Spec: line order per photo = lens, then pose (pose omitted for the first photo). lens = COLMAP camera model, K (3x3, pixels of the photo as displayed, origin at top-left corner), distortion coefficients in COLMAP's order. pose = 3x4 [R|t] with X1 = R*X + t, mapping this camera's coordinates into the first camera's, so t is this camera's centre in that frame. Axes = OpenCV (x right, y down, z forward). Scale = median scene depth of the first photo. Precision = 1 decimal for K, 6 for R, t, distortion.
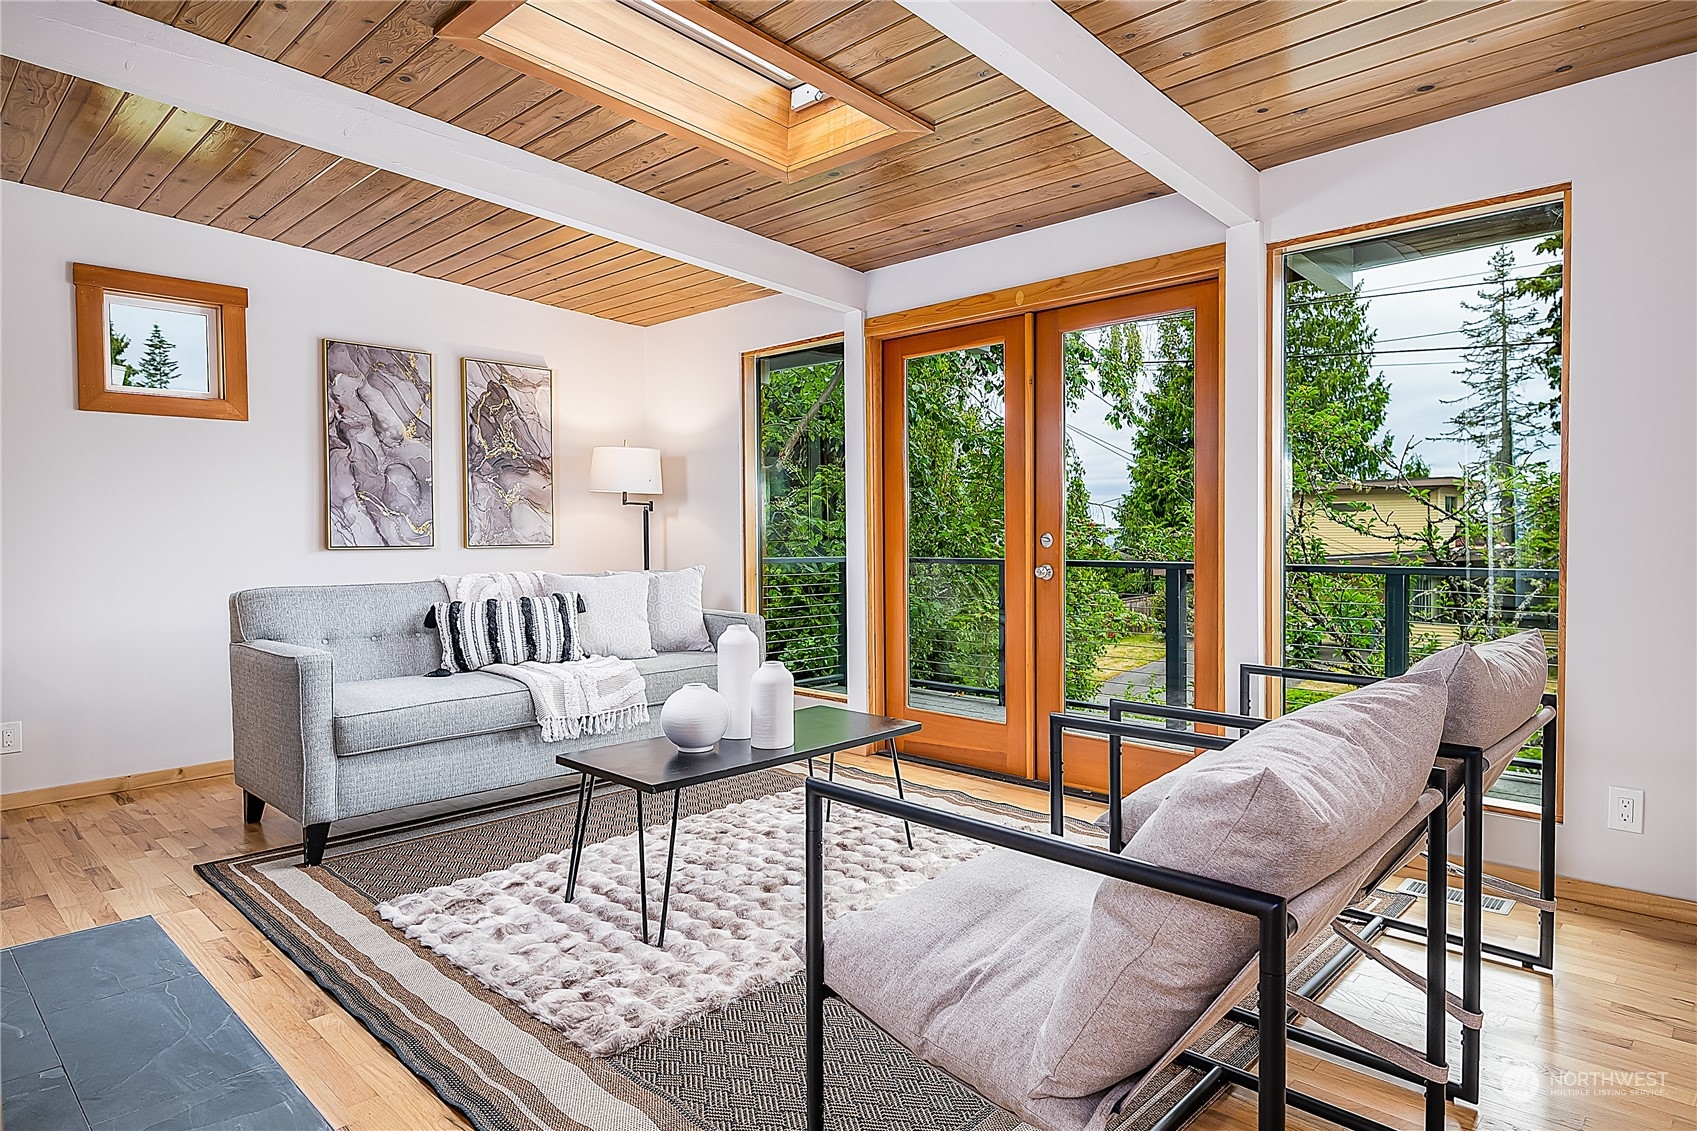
lens RADIAL K [[951.2, 0, 848.5], [0, 951.2, 565.5], [0, 0, 1]] dist [0.000628, 0.000047]
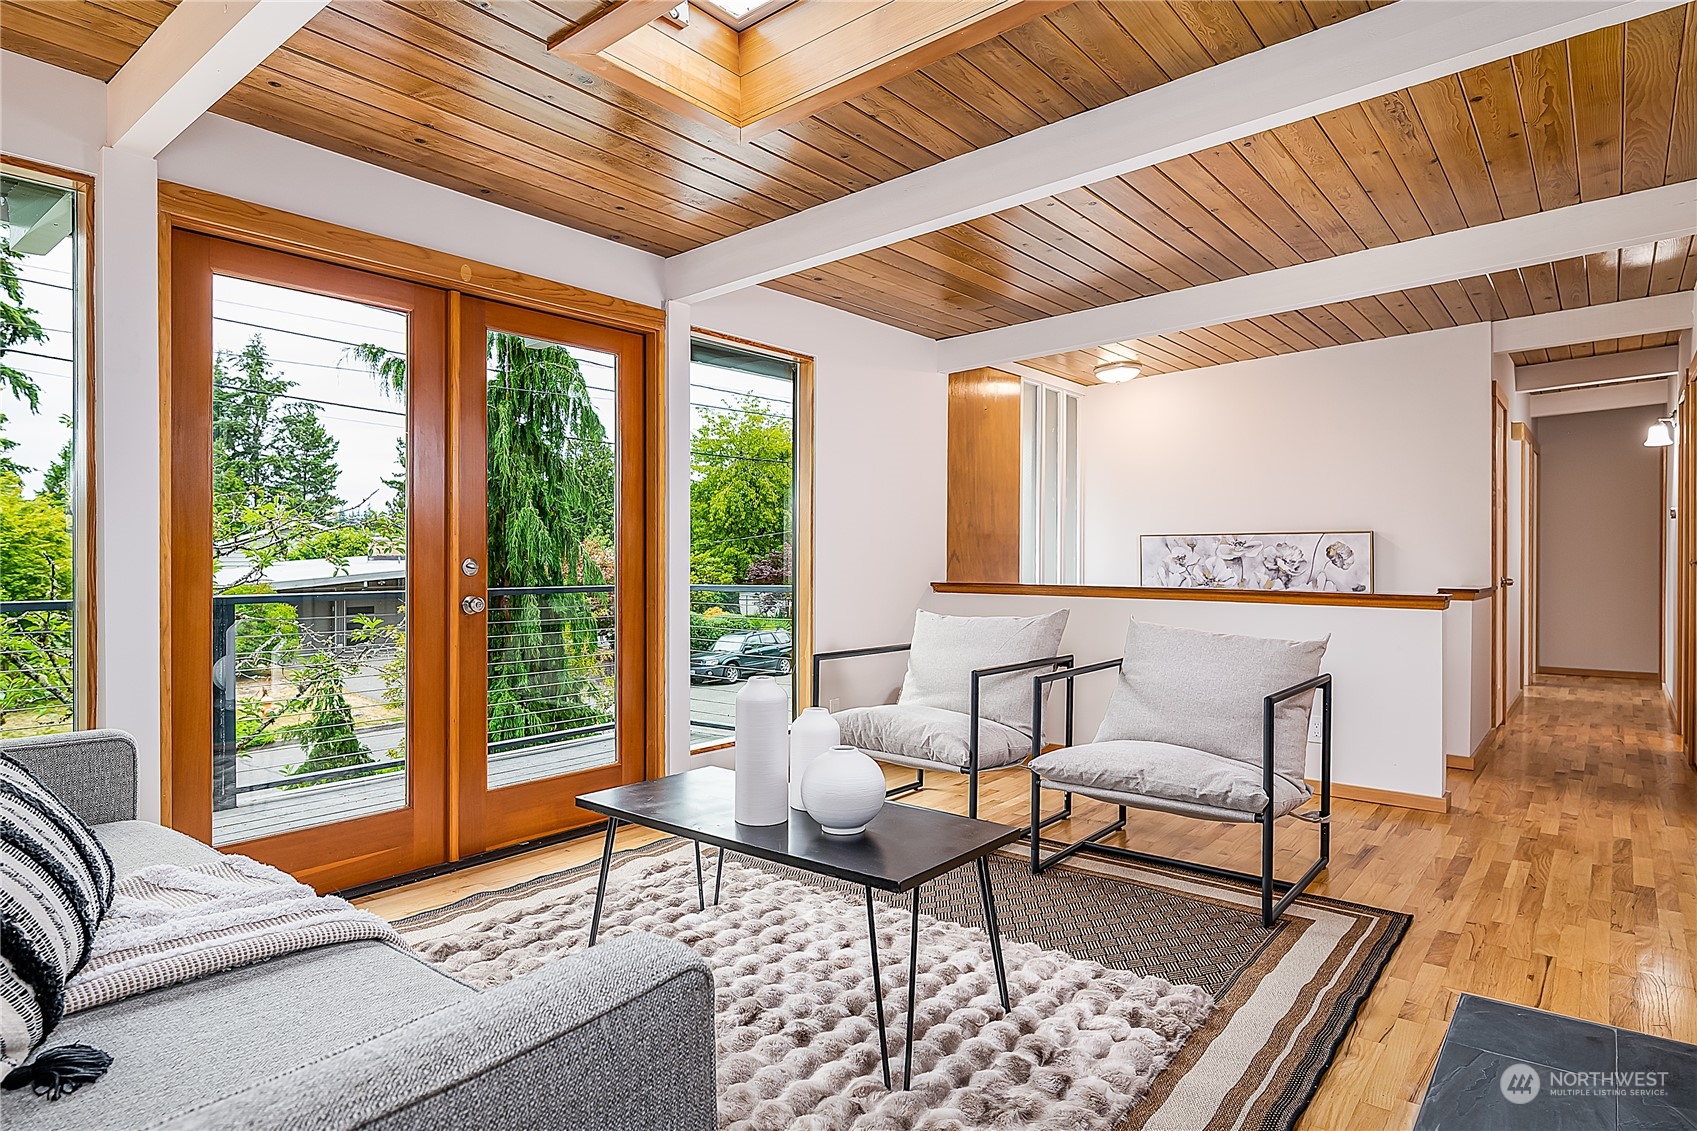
lens RADIAL K [[984.0, 0, 848.5], [0, 984.0, 565.5], [0, 0, 1]] dist [0.000683, -0.000528]
pose [[-0.101847, -0.006649, 0.994778, -0.780796], [0.029206, 0.999527, 0.009671, -0.029913], [-0.994371, 0.030038, -0.101605, 0.852148]]
